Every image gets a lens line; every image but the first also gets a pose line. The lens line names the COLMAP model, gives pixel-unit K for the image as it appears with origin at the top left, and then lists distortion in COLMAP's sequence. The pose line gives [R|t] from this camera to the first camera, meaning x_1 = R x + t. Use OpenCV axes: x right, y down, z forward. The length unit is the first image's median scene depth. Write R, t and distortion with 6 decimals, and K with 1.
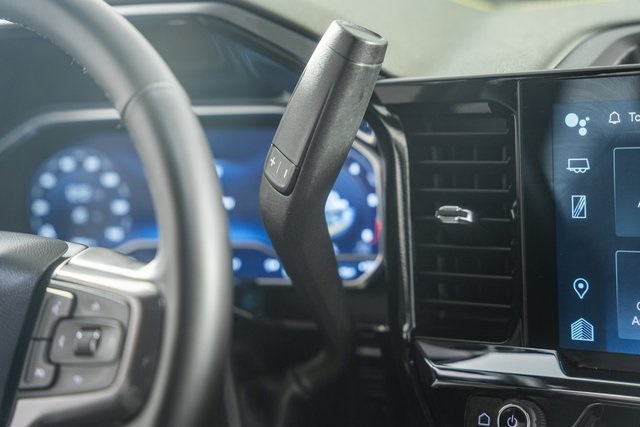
lens RADIAL K [[1279.0, 0, 319.8], [0, 1279.0, 212.8], [0, 0, 1]] dist [0.084144, 0.000000]
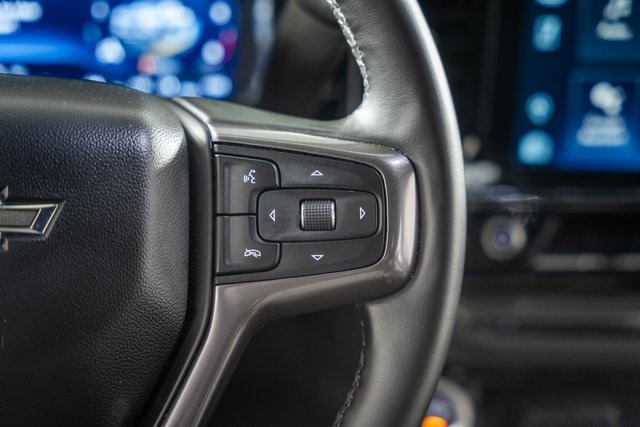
lens RADIAL K [[1279.0, 0, 321.8], [0, 1279.0, 218.4], [0, 0, 1]] dist [0.084144, 0.000000]
pose [[0.780586, -0.110780, 0.615153, -0.700603], [-0.018554, 0.979628, 0.199961, -0.072733], [-0.624773, -0.167500, 0.762629, 0.304693]]
